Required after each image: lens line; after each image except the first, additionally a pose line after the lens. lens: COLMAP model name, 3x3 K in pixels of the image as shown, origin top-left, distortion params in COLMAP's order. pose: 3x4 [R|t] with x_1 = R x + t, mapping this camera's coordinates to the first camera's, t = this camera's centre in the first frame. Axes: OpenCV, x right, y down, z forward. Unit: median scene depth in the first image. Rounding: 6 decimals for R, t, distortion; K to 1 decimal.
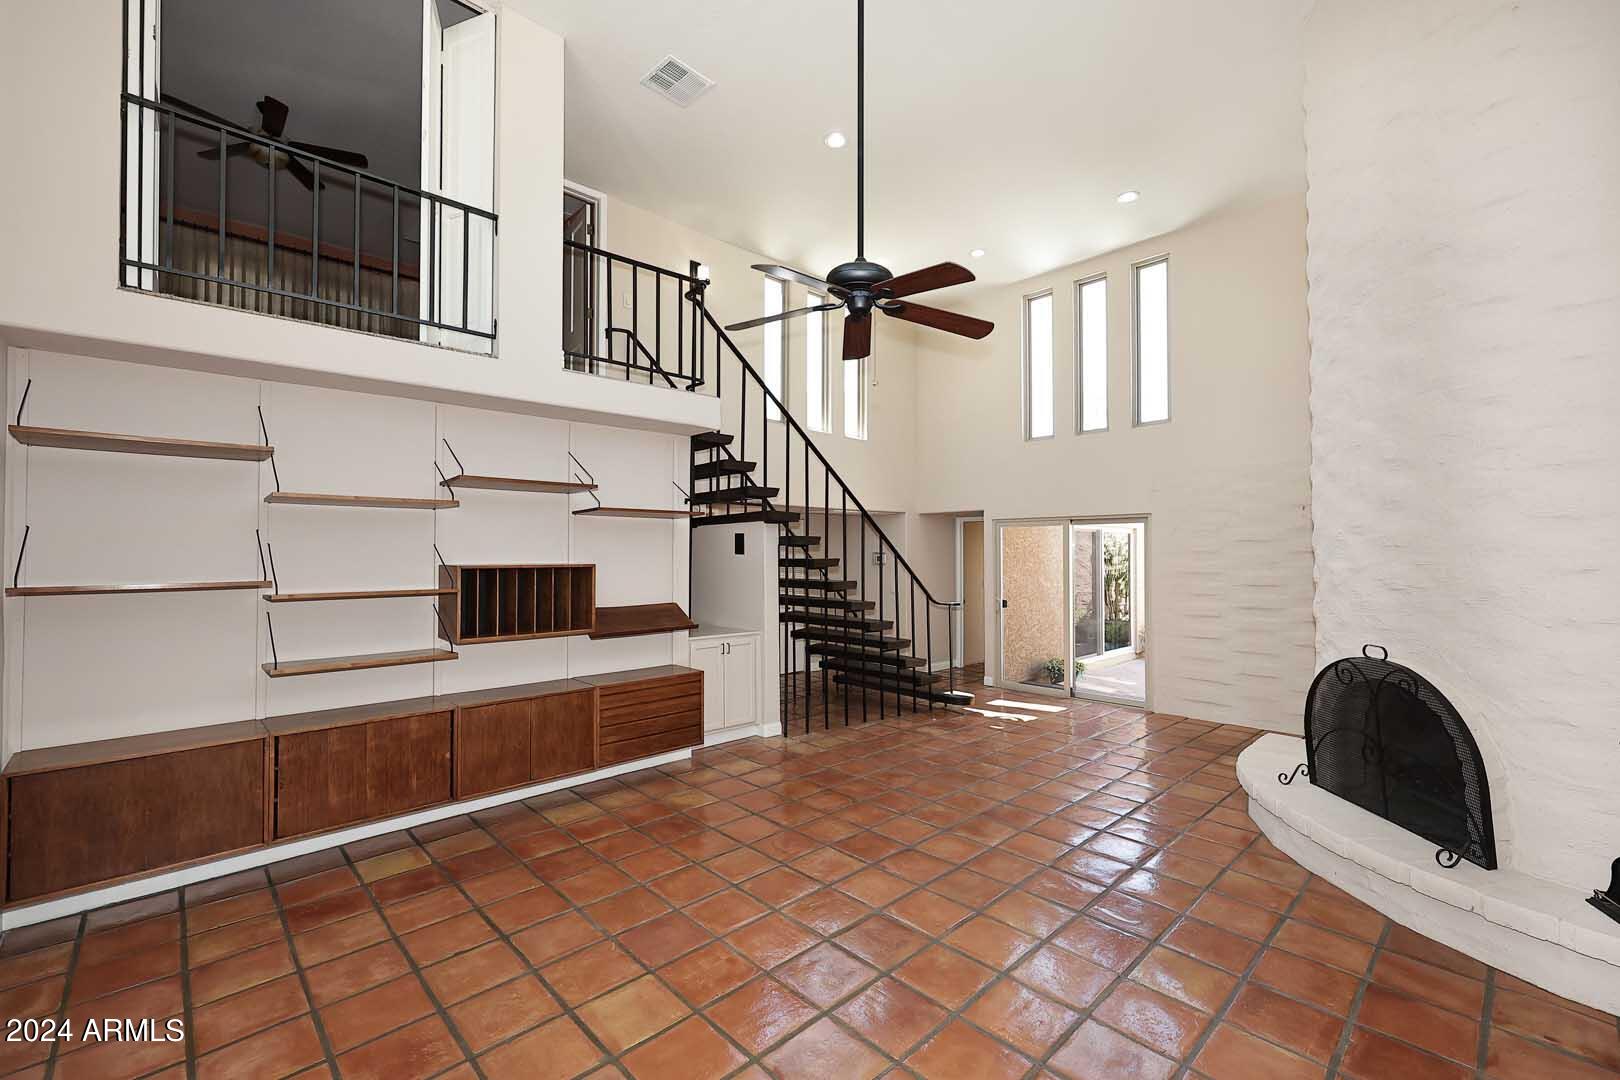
lens RADIAL K [[693.5, 0, 812.1], [0, 693.5, 543.7], [0, 0, 1]] dist [-0.000946, -0.000116]
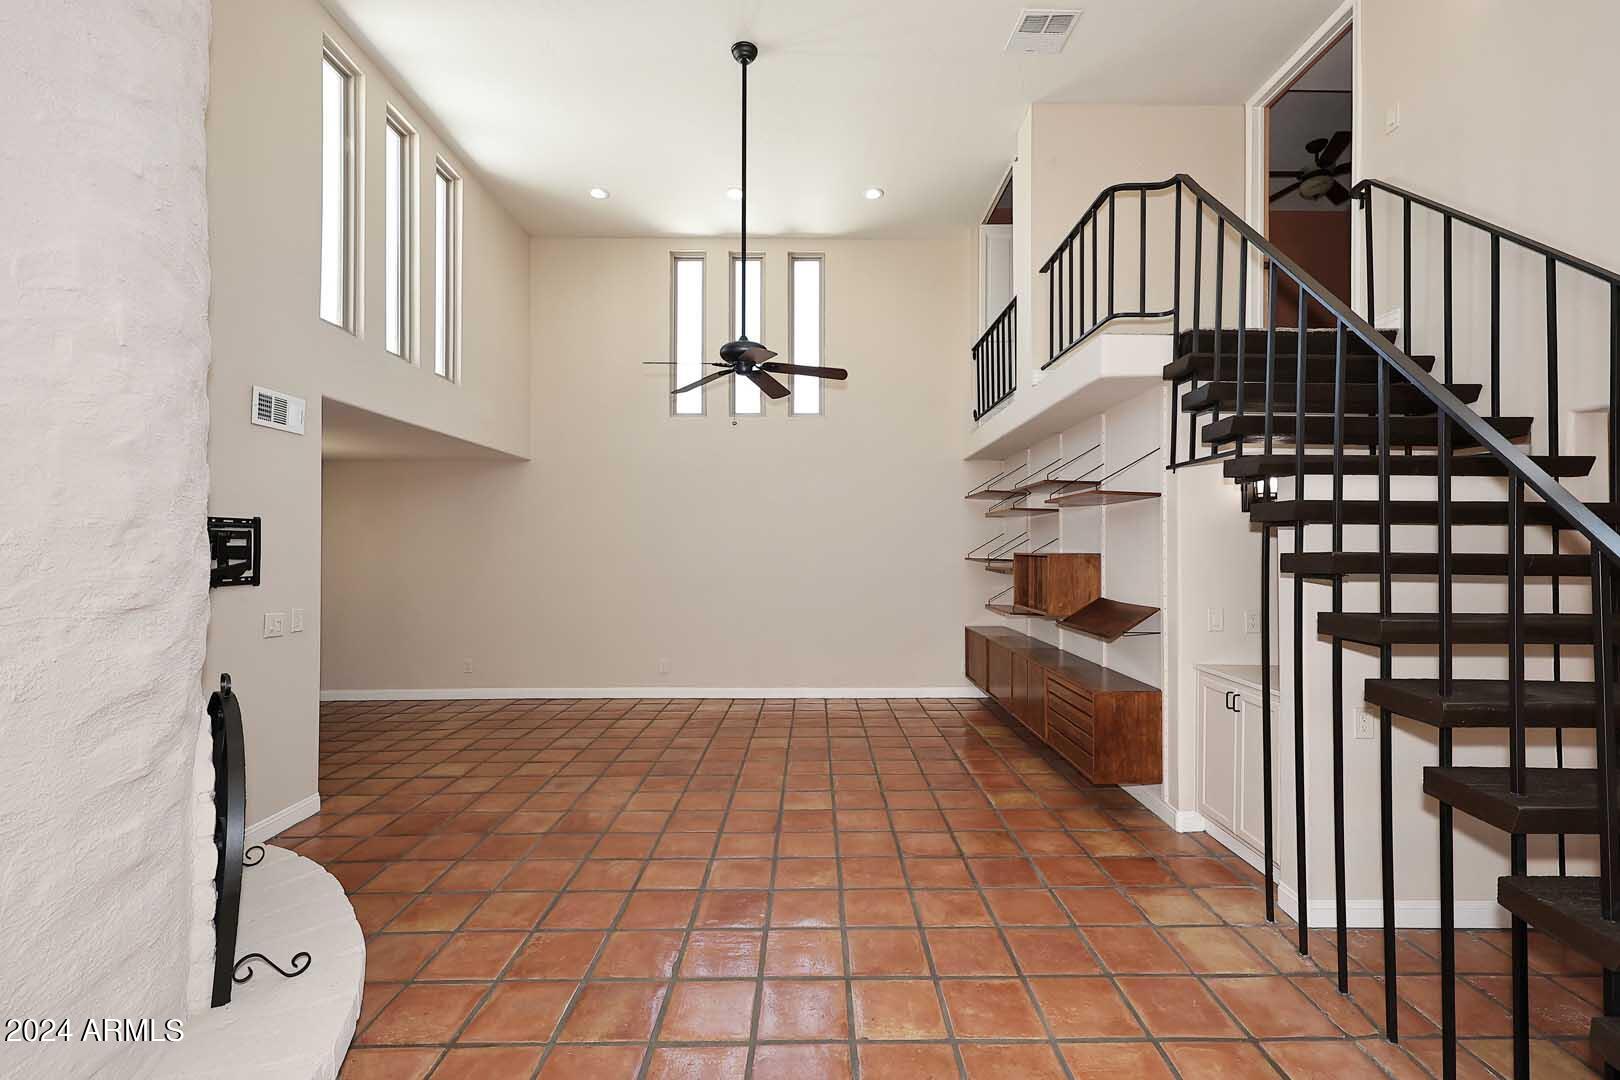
lens RADIAL K [[693.5, 0, 812.1], [0, 693.5, 543.7], [0, 0, 1]] dist [-0.000946, -0.000116]
pose [[-0.689729, -0.000669, -0.724067, 0.840111], [0.010989, 0.999875, -0.011392, 0.029801], [0.723984, -0.015814, -0.689635, 1.740479]]
